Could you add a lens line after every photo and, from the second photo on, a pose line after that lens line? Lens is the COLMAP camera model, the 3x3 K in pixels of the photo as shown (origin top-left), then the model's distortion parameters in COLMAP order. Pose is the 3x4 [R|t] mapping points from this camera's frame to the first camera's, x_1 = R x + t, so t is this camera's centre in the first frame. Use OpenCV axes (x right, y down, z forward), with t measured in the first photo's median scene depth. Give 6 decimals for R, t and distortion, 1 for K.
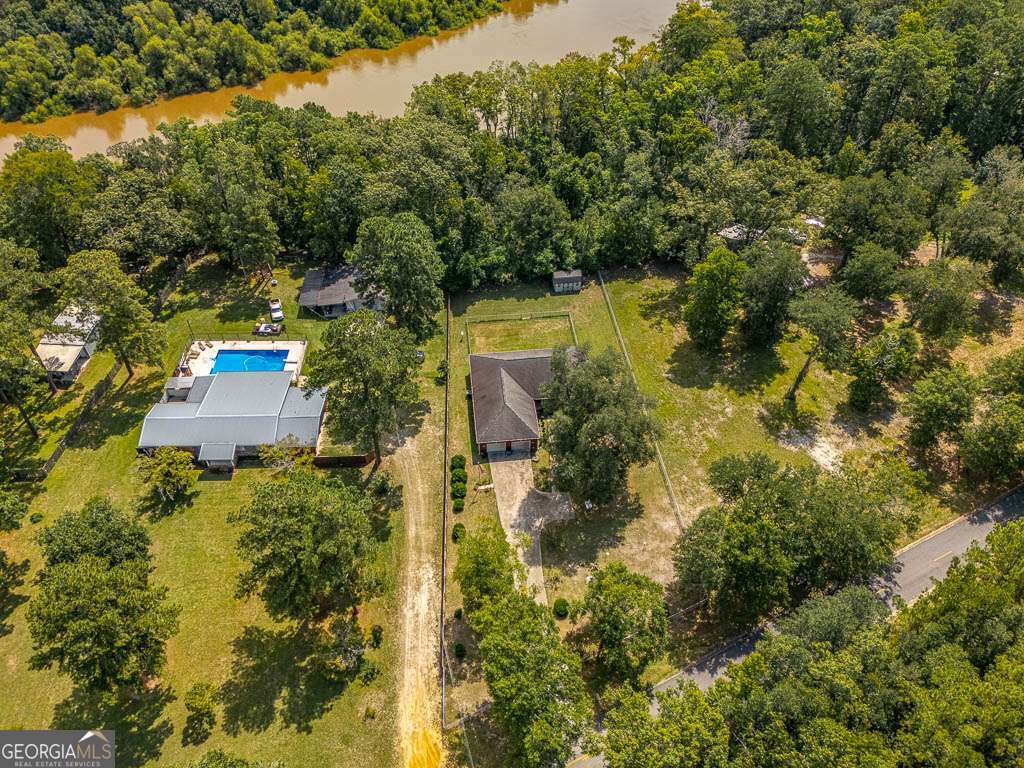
lens RADIAL K [[767.0, 0, 509.4], [0, 767.0, 387.1], [0, 0, 1]] dist [0.074080, -0.106576]
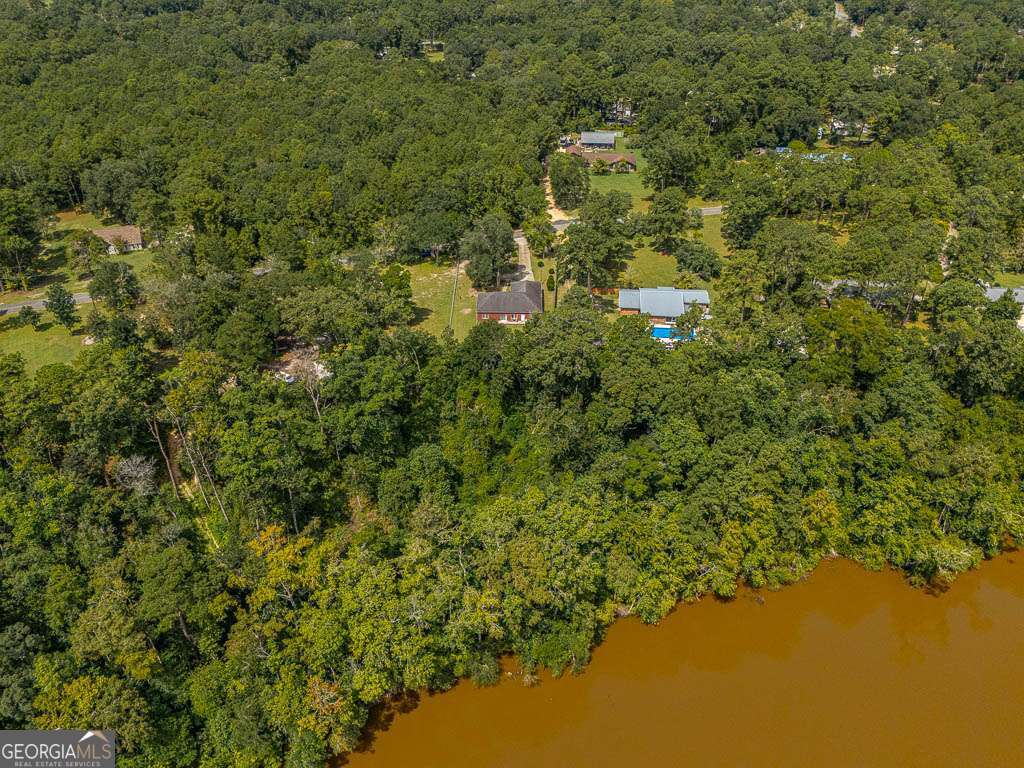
lens RADIAL K [[773.1, 0, 508.7], [0, 773.1, 382.2], [0, 0, 1]] dist [0.064452, -0.095084]
pose [[-0.992355, -0.061963, 0.106732, -0.165337], [0.094119, 0.179435, 0.979257, -1.650834], [-0.079829, 0.981816, -0.172232, 1.387894]]
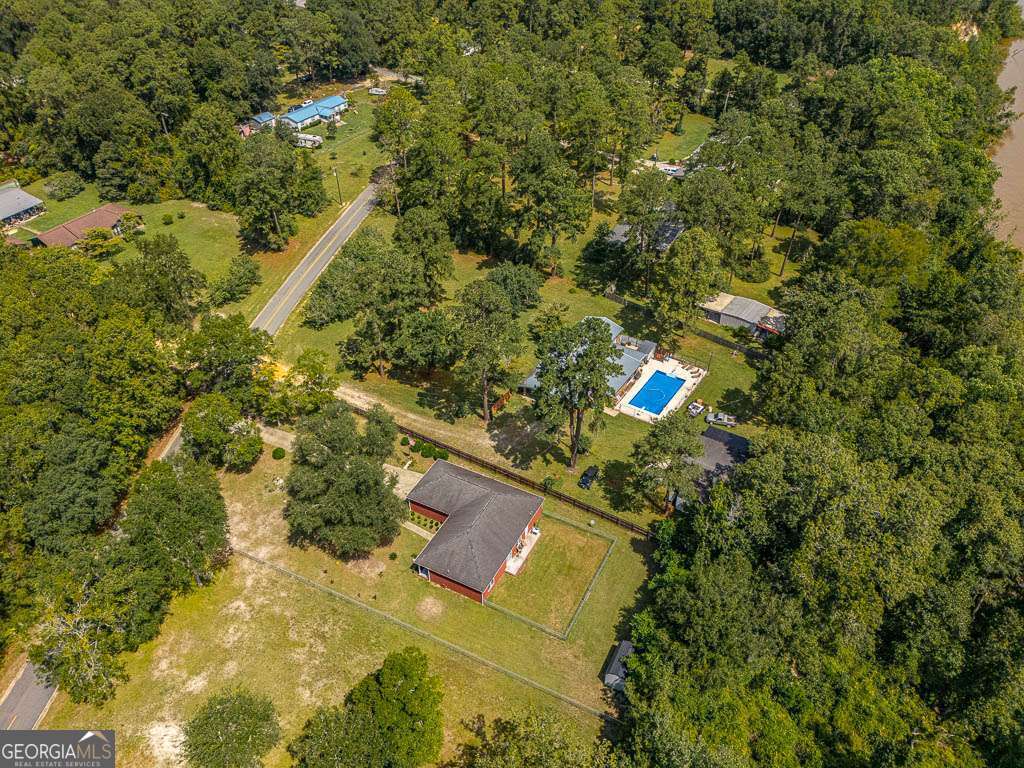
lens RADIAL K [[767.0, 0, 509.4], [0, 767.0, 387.1], [0, 0, 1]] dist [0.074080, -0.106576]
pose [[-0.552110, 0.527543, -0.645657, 0.470408], [-0.591796, 0.297542, 0.749164, -0.710692], [0.587326, 0.795718, 0.147922, 0.693116]]
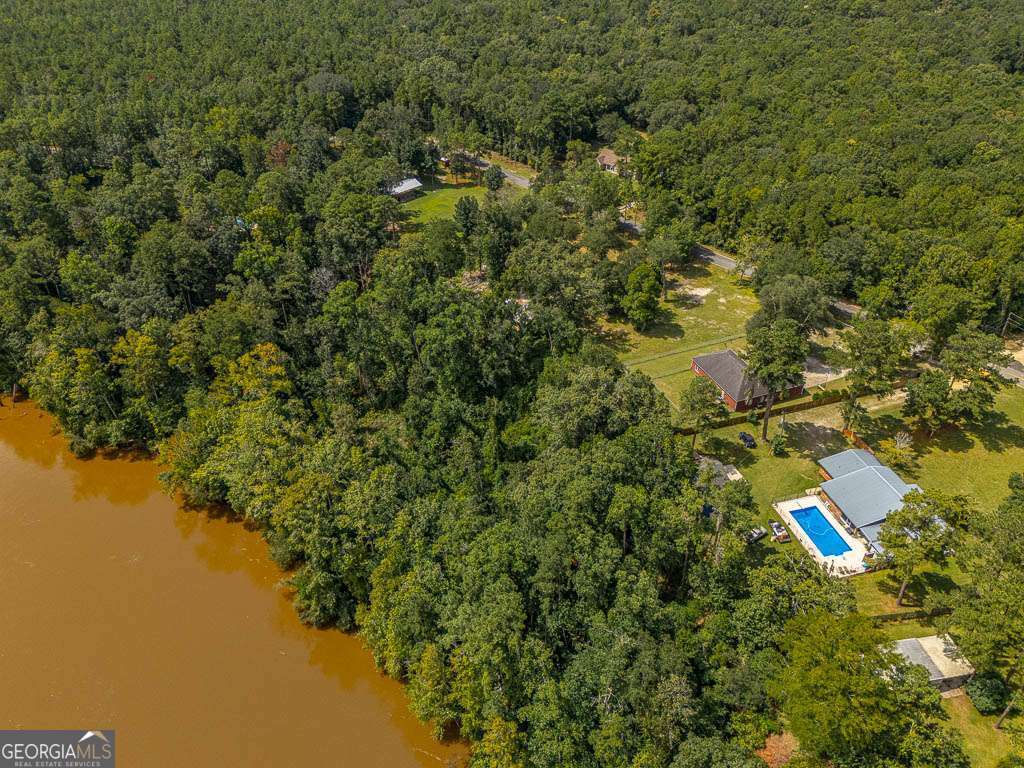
lens RADIAL K [[773.1, 0, 508.7], [0, 773.1, 382.2], [0, 0, 1]] dist [0.064452, -0.095084]
pose [[-0.258380, -0.557401, 0.789014, -0.974411], [0.701339, 0.453448, 0.550008, -1.053528], [-0.664352, 0.695477, 0.273765, 0.819802]]
